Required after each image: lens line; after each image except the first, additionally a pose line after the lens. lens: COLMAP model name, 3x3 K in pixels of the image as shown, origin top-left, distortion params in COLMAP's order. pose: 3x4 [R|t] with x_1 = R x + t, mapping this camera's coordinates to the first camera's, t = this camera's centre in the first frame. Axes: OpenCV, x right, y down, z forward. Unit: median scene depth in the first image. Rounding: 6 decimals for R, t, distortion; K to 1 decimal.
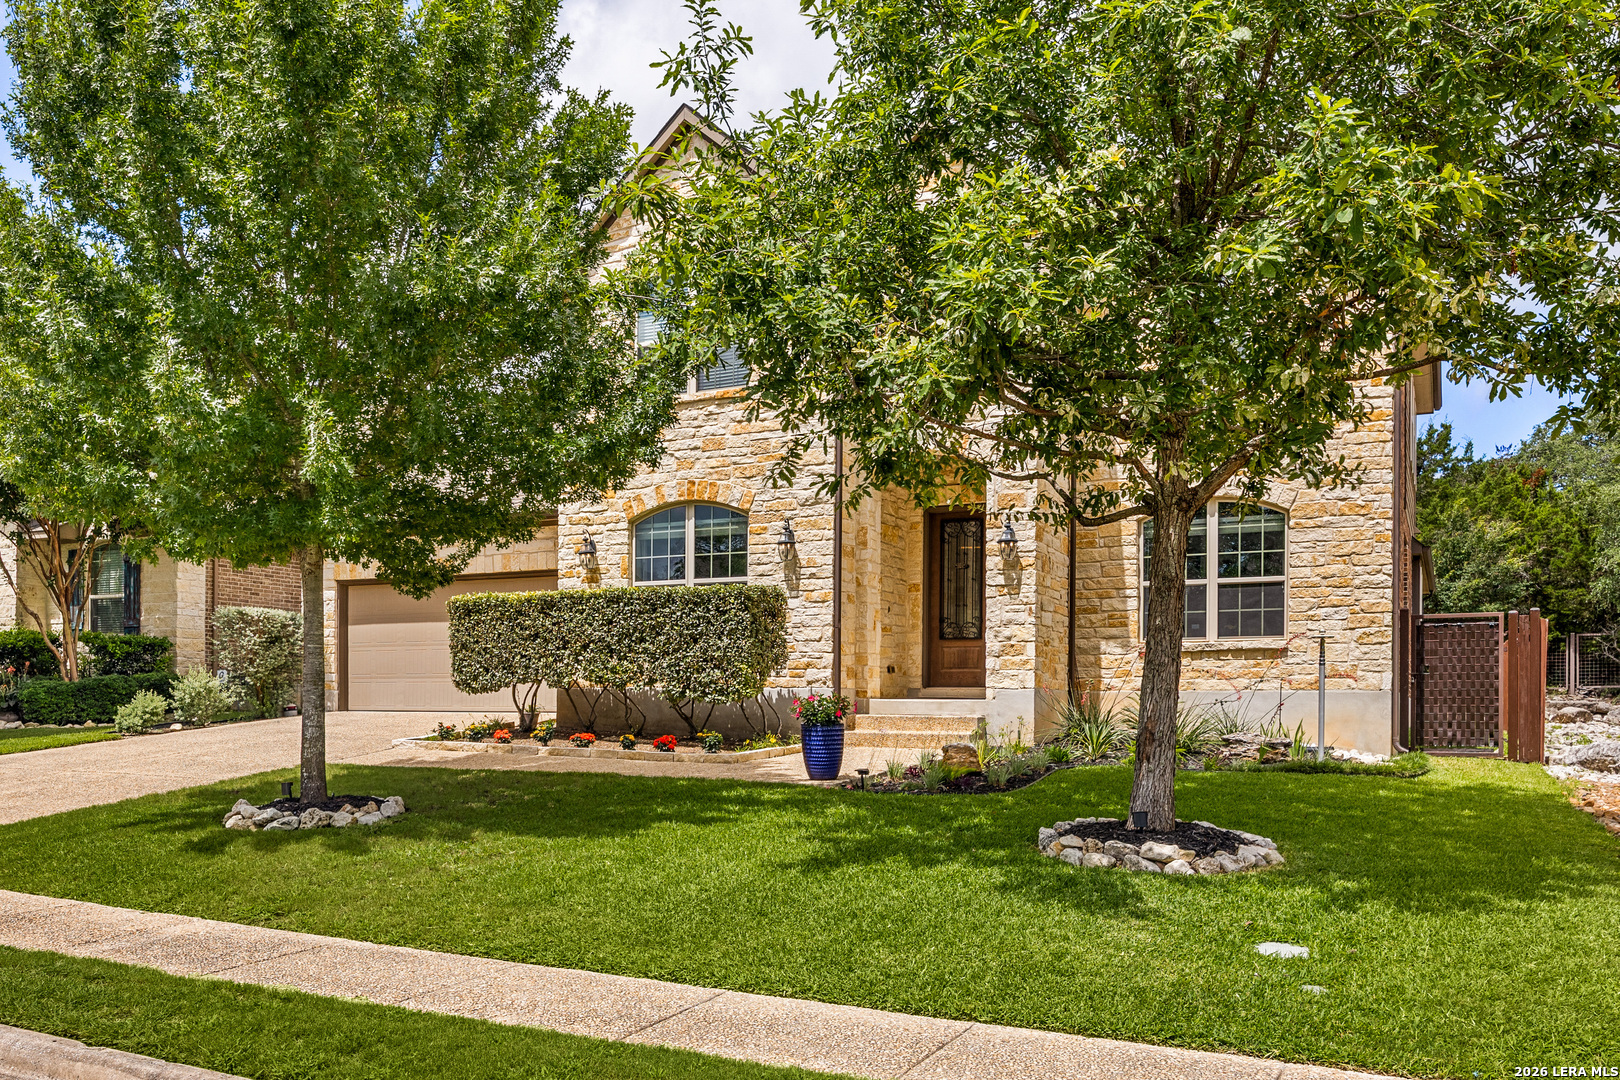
lens RADIAL K [[1030.4, 0, 810.9], [0, 1030.4, 539.4], [0, 0, 1]] dist [0.007194, 0.000638]
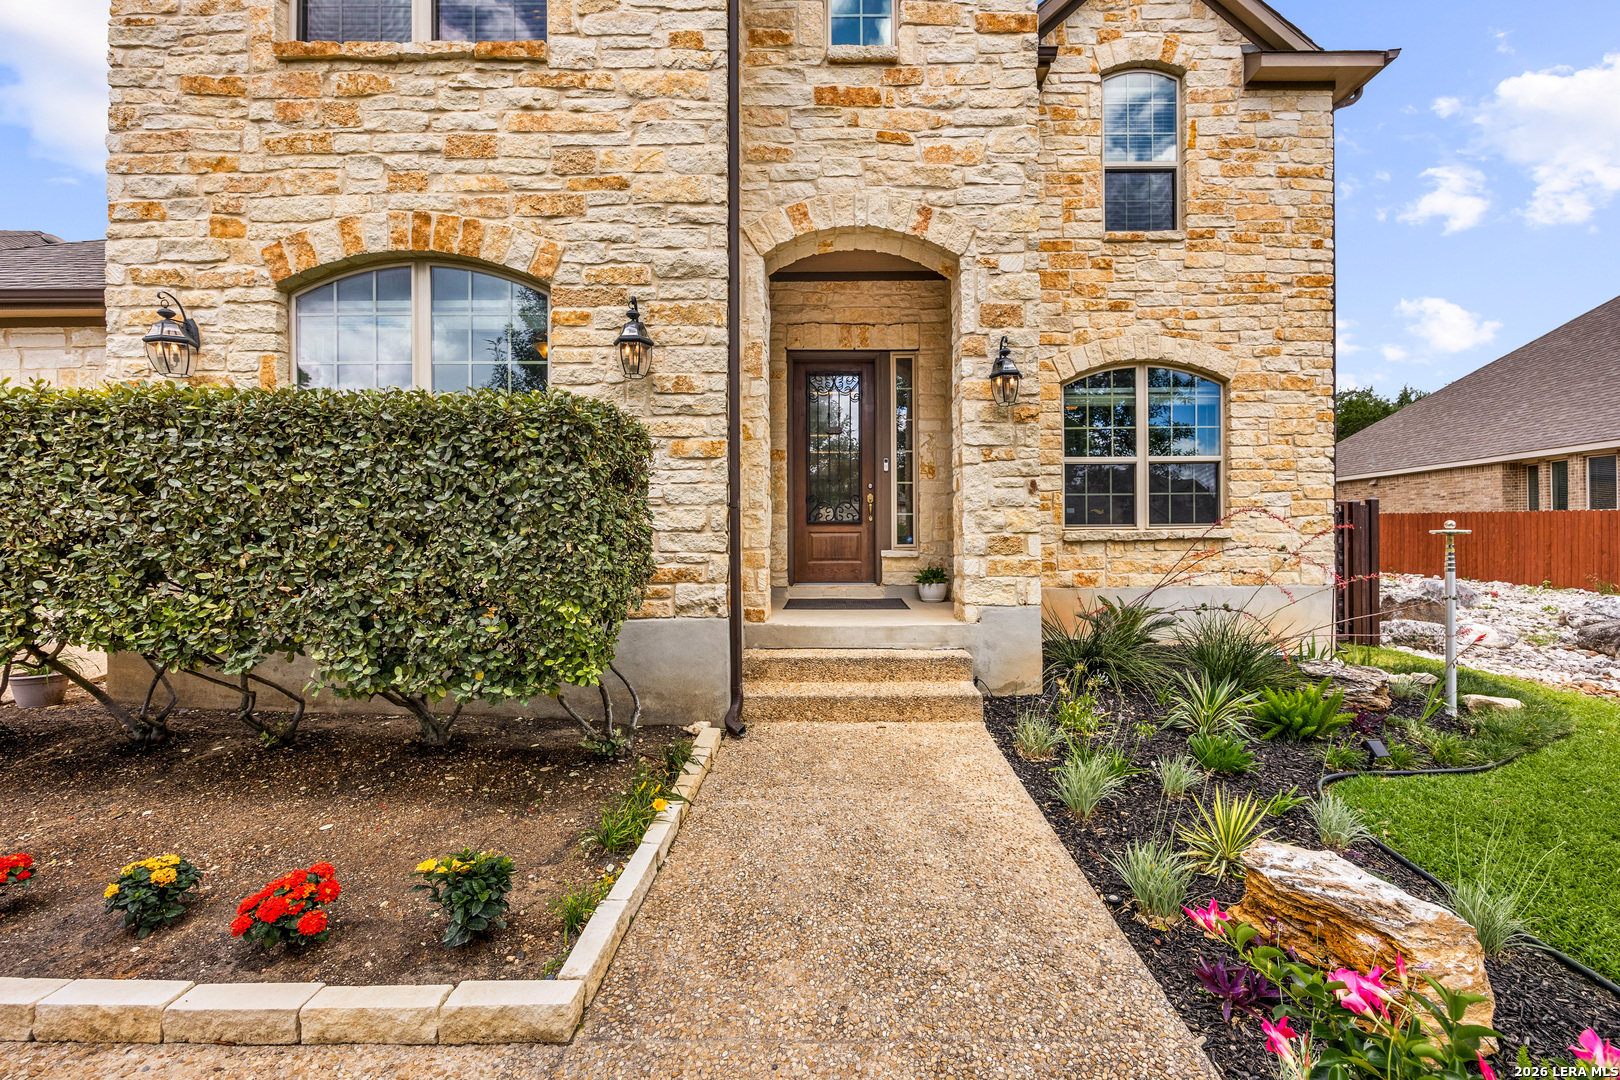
lens RADIAL K [[618.3, 0, 830.2], [0, 618.3, 530.8], [0, 0, 1]] dist [-0.001741, 0.000316]
pose [[0.911059, -0.000696, 0.412276, -0.062174], [-0.052335, 0.991713, 0.117327, 0.055335], [-0.408941, -0.128468, 0.903473, 0.663166]]
